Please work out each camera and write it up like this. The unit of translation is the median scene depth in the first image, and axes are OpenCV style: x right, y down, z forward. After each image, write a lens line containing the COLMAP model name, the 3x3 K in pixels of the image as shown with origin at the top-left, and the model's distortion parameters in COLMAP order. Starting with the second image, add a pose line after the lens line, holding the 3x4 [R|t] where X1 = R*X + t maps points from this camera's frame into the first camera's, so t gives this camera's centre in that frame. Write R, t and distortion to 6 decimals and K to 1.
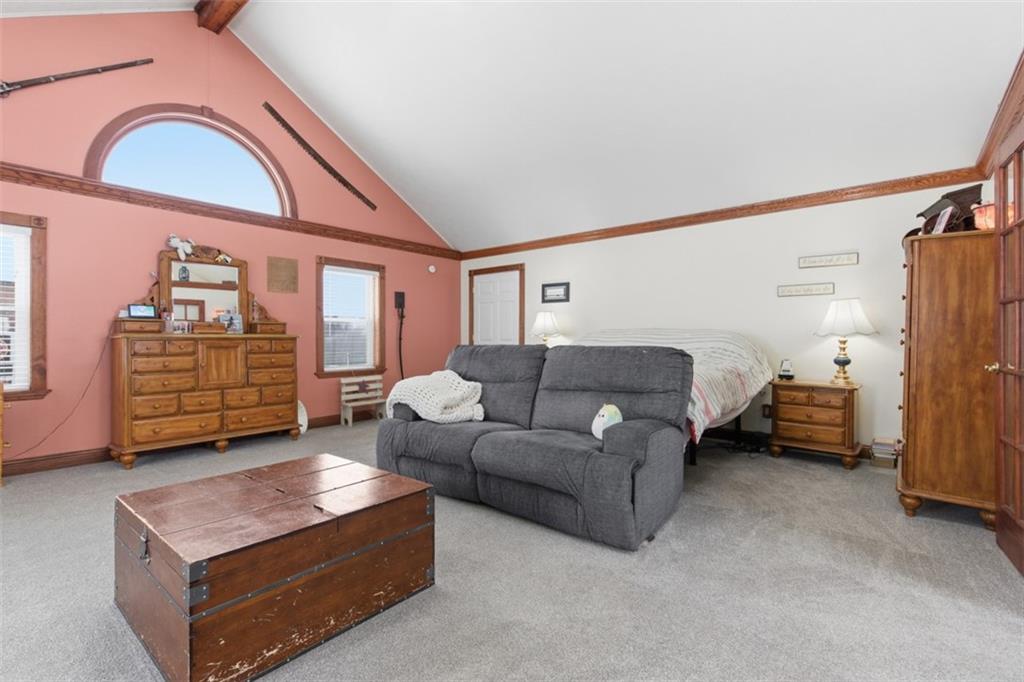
lens RADIAL K [[464.9, 0, 511.7], [0, 464.9, 339.4], [0, 0, 1]] dist [0.008791, -0.003035]
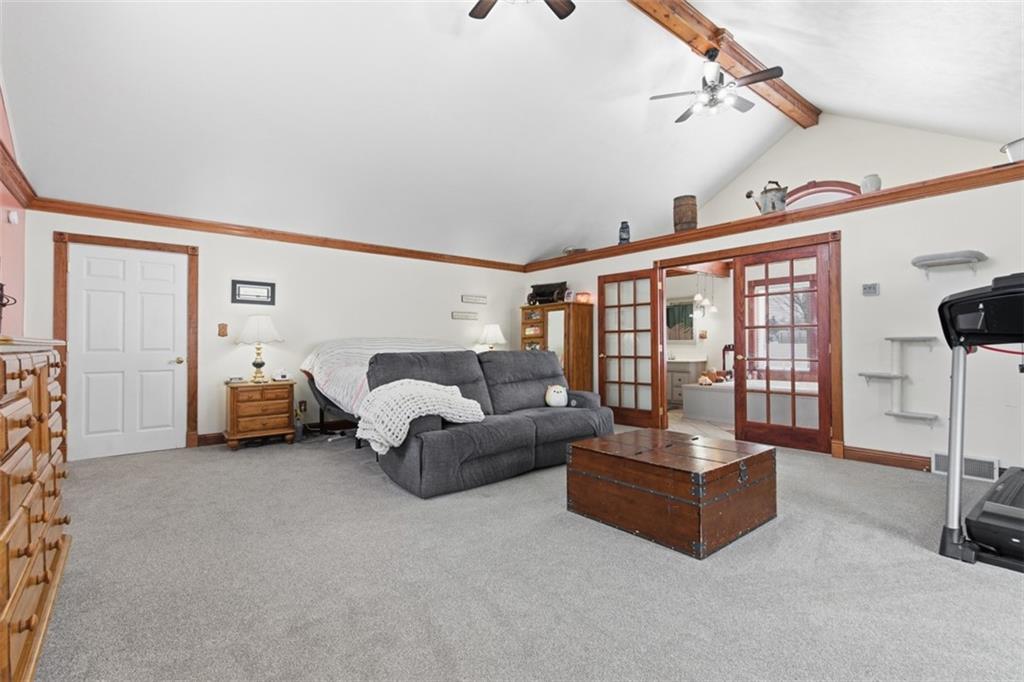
lens RADIAL K [[464.9, 0, 511.2], [0, 464.9, 341.8], [0, 0, 1]] dist [0.008791, -0.003035]
pose [[0.183202, 0.001038, 0.983075, -0.622981], [0.004351, 0.999989, -0.001867, -0.006060], [-0.983066, 0.004619, 0.183196, 0.357362]]
